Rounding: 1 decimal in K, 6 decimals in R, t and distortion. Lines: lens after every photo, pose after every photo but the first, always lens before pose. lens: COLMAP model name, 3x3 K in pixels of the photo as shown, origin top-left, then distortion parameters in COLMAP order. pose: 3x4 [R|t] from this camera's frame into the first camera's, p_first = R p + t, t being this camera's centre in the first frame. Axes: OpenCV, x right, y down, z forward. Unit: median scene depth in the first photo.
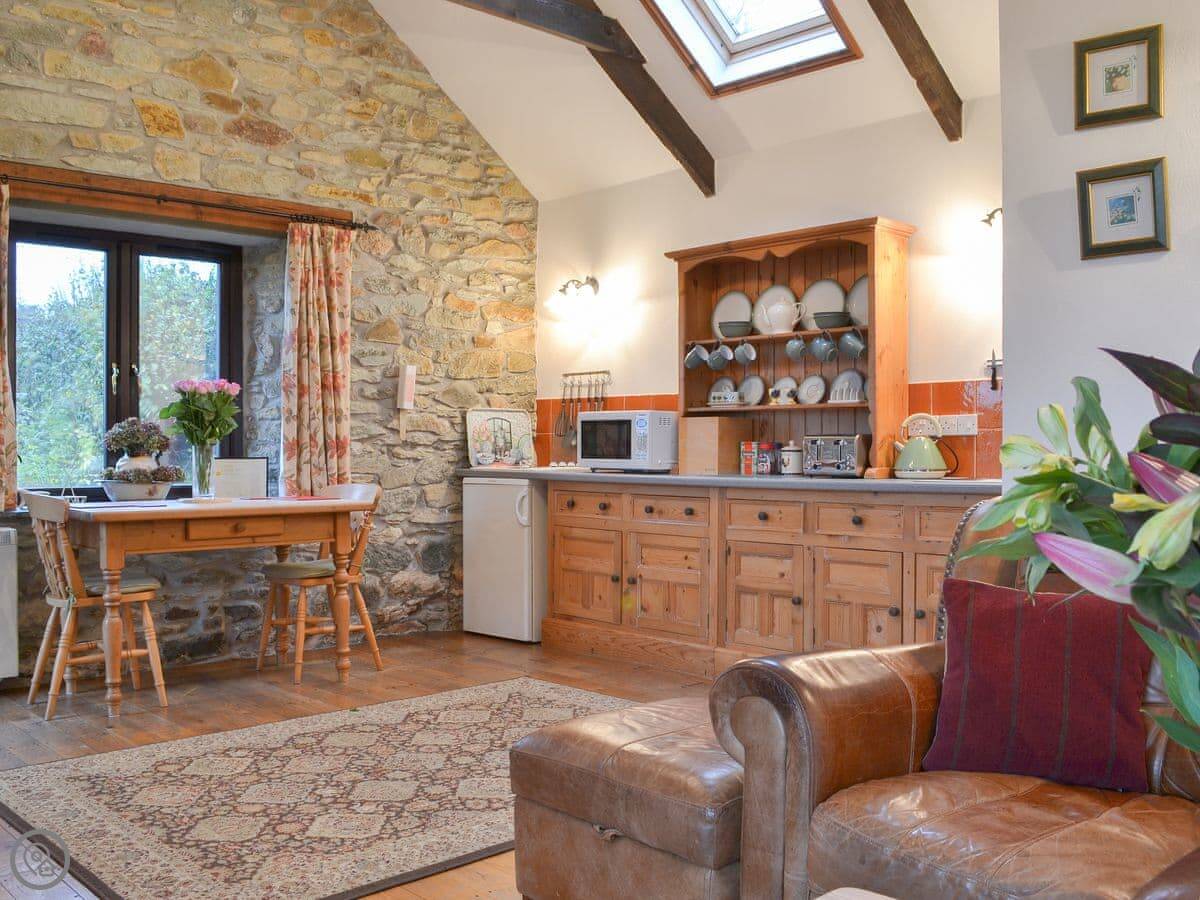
lens RADIAL K [[1115.8, 0, 608.2], [0, 1115.8, 452.4], [0, 0, 1]] dist [-0.082042, 0.000000]
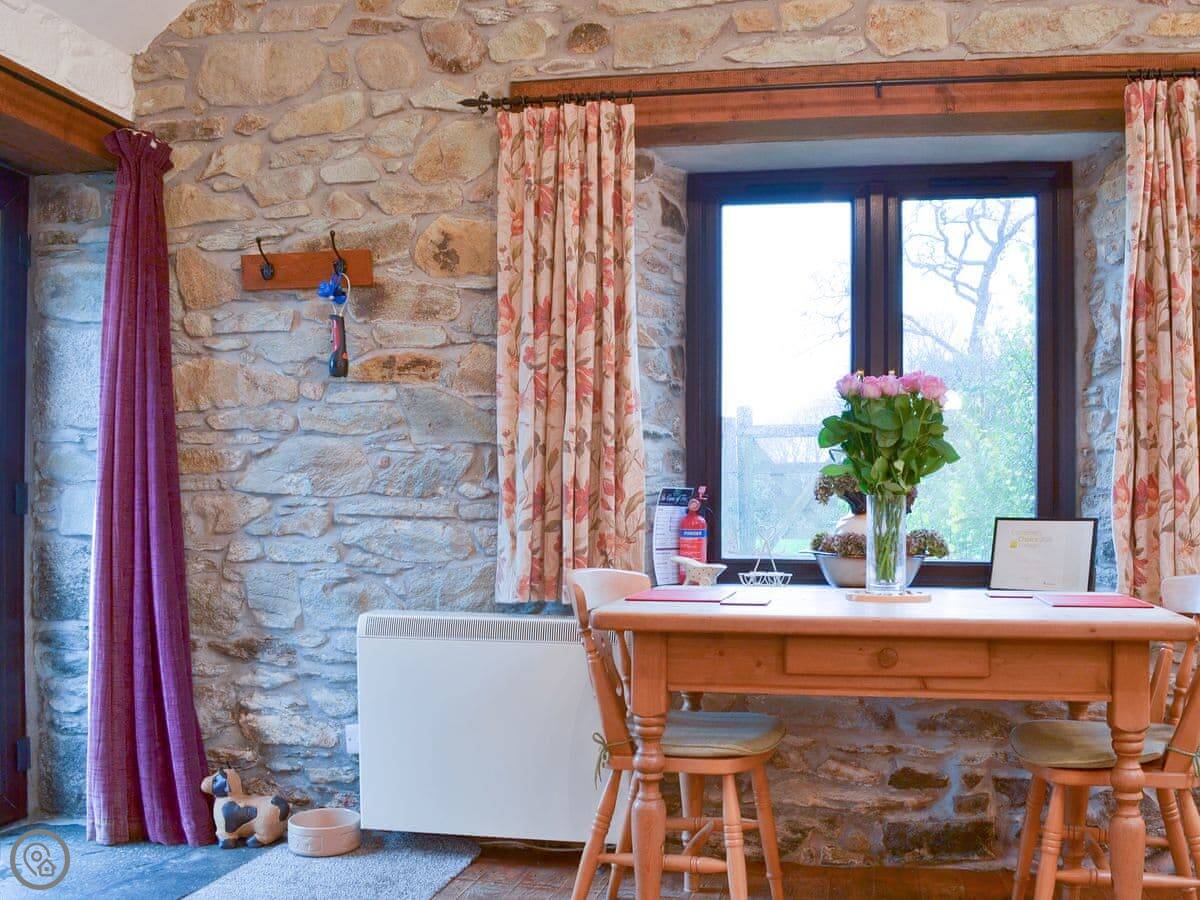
lens RADIAL K [[1115.8, 0, 701.3], [0, 1115.8, 503.0], [0, 0, 1]] dist [-0.082042, 0.000000]
pose [[0.623628, 0.002645, -0.781717, 0.005187], [-0.009964, 0.999940, -0.004565, 0.001357], [0.781658, 0.010635, 0.623617, 0.533449]]
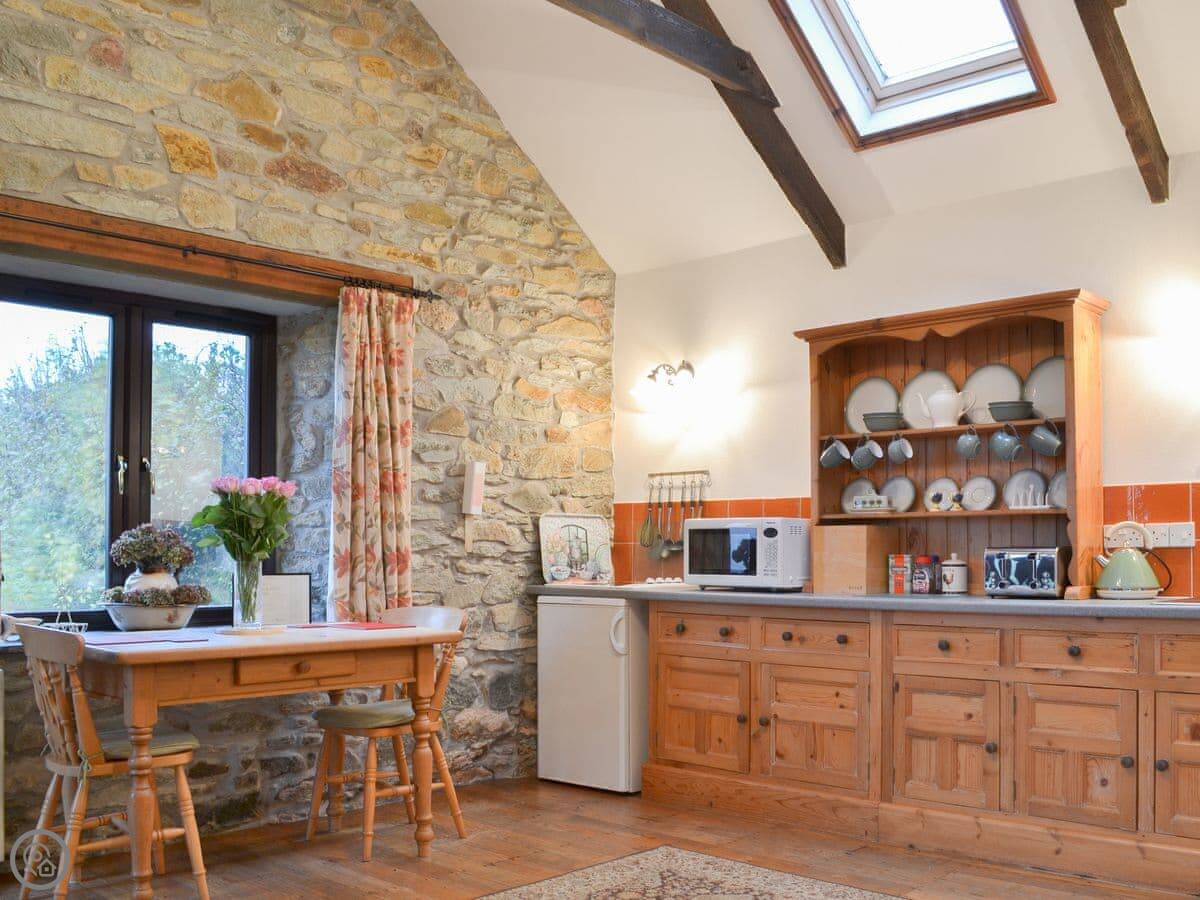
lens RADIAL K [[1133.0, 0, 668.4], [0, 1133.0, 530.4], [0, 0, 1]] dist [-0.080035, 0.000000]
pose [[0.996200, 0.001613, 0.087080, -0.125890], [0.000470, 0.999714, -0.023894, -0.007583], [-0.087093, 0.023844, 0.995915, 0.162905]]
